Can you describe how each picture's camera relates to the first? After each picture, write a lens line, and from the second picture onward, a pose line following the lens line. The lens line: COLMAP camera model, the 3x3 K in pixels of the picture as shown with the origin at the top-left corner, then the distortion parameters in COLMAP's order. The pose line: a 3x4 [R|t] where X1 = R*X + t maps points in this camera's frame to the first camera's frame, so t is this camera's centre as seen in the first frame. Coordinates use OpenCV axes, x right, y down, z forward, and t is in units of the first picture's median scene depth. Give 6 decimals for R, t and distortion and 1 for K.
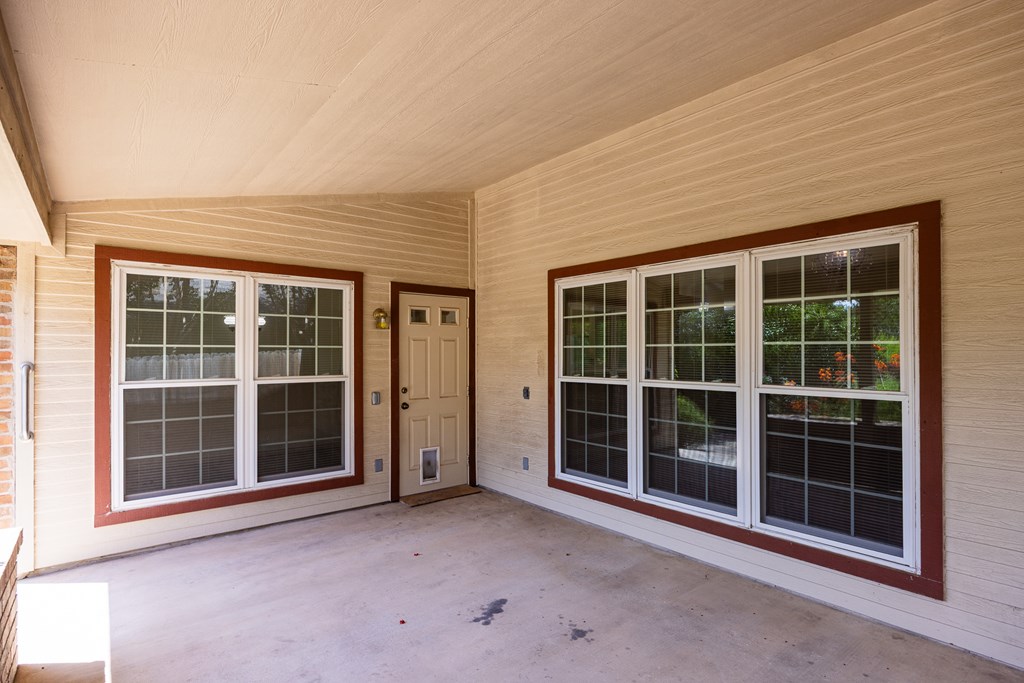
lens RADIAL K [[519.9, 0, 516.6], [0, 519.9, 345.0], [0, 0, 1]] dist [-0.018709, 0.000720]
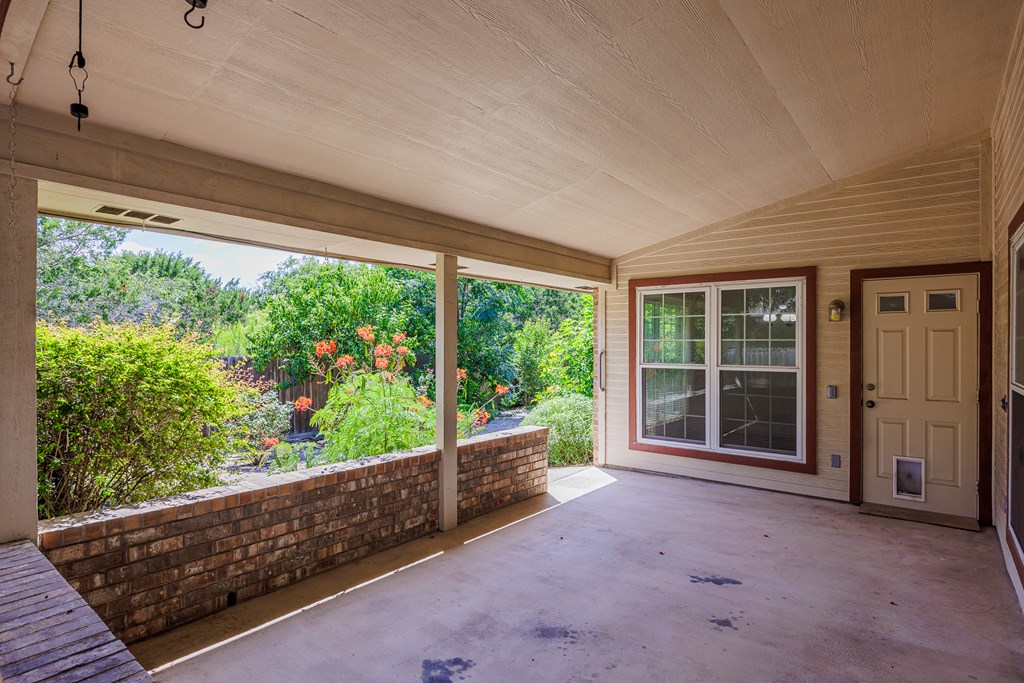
lens RADIAL K [[519.9, 0, 520.5], [0, 519.9, 342.8], [0, 0, 1]] dist [-0.018709, 0.000720]
pose [[0.220915, 0.000425, -0.975293, 0.563356], [0.012737, 0.999913, 0.003321, -0.001283], [0.975210, -0.013156, 0.220890, 0.216224]]
